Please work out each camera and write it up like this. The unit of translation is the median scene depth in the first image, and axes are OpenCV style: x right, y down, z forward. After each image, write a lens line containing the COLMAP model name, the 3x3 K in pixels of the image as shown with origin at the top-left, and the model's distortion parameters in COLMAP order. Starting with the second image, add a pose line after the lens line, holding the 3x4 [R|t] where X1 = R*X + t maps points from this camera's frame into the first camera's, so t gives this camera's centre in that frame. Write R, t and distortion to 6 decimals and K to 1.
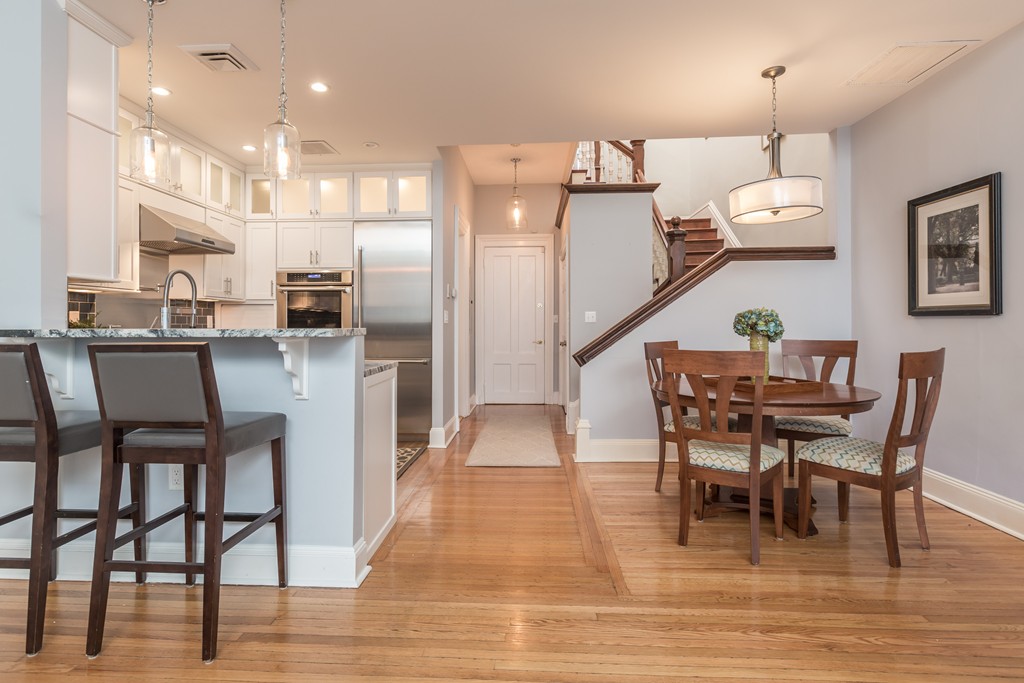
lens RADIAL K [[527.0, 0, 507.8], [0, 527.0, 325.3], [0, 0, 1]] dist [-0.003441, 0.002195]
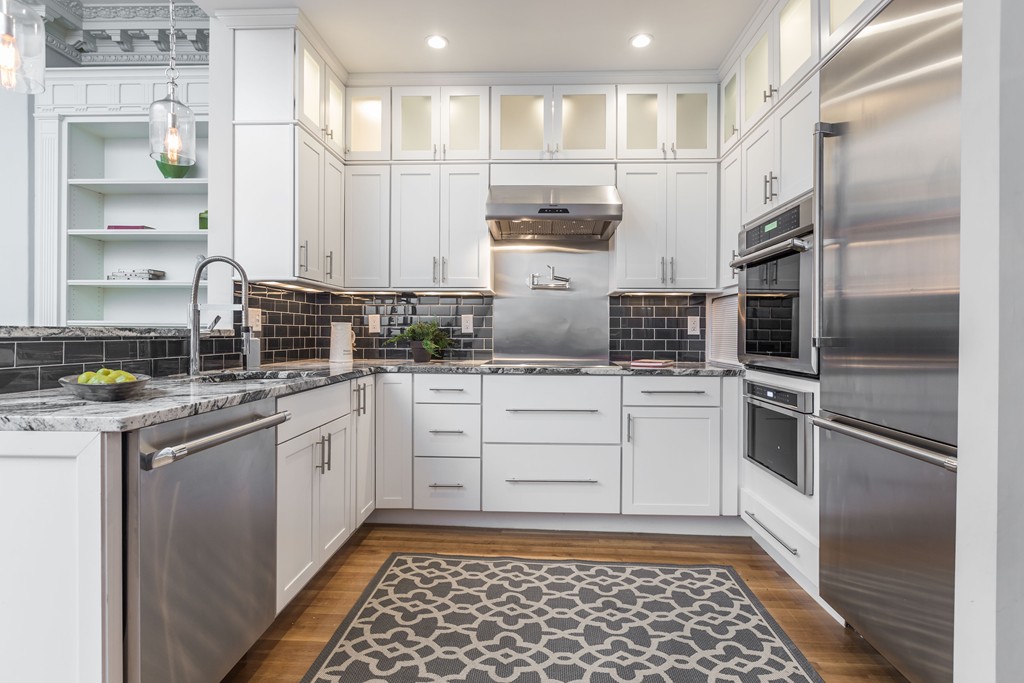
lens RADIAL K [[500.4, 0, 520.2], [0, 500.4, 335.0], [0, 0, 1]] dist [-0.004406, 0.000264]
pose [[0.011770, 0.004358, -0.999921, 0.099299], [-0.005287, 0.999977, 0.004296, 0.005114], [0.999917, 0.005236, 0.011793, 0.909570]]
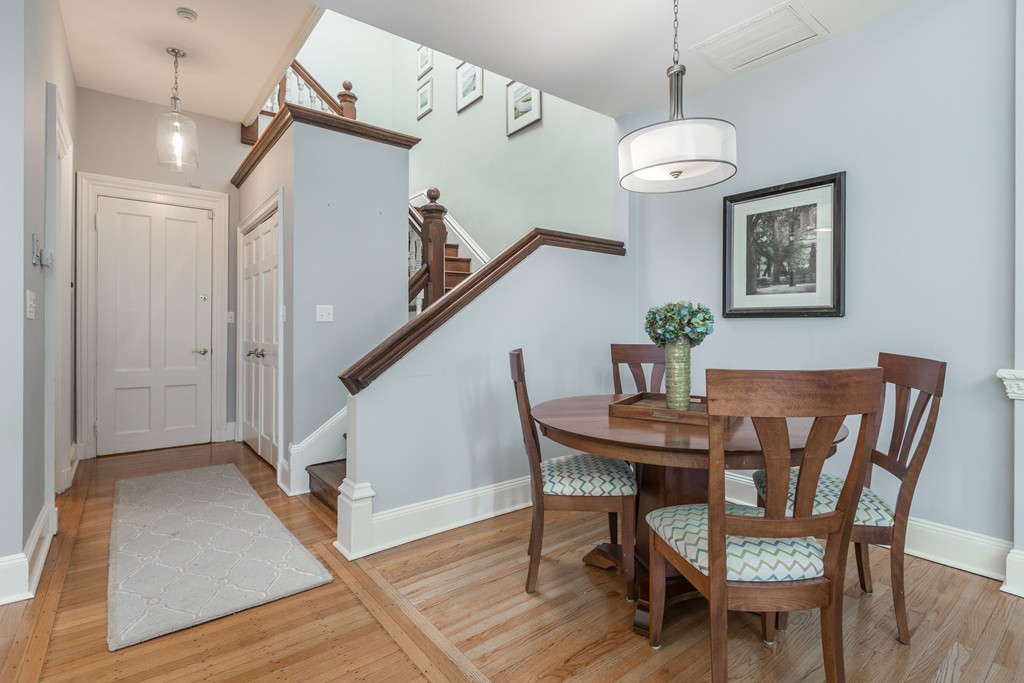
lens RADIAL K [[500.4, 0, 517.2], [0, 500.4, 333.1], [0, 0, 1]] dist [-0.004406, 0.000264]
pose [[0.761110, 0.000693, 0.648623, -0.088611], [-0.005267, 0.999973, 0.005112, 0.006005], [-0.648602, -0.007307, 0.761093, 0.460931]]
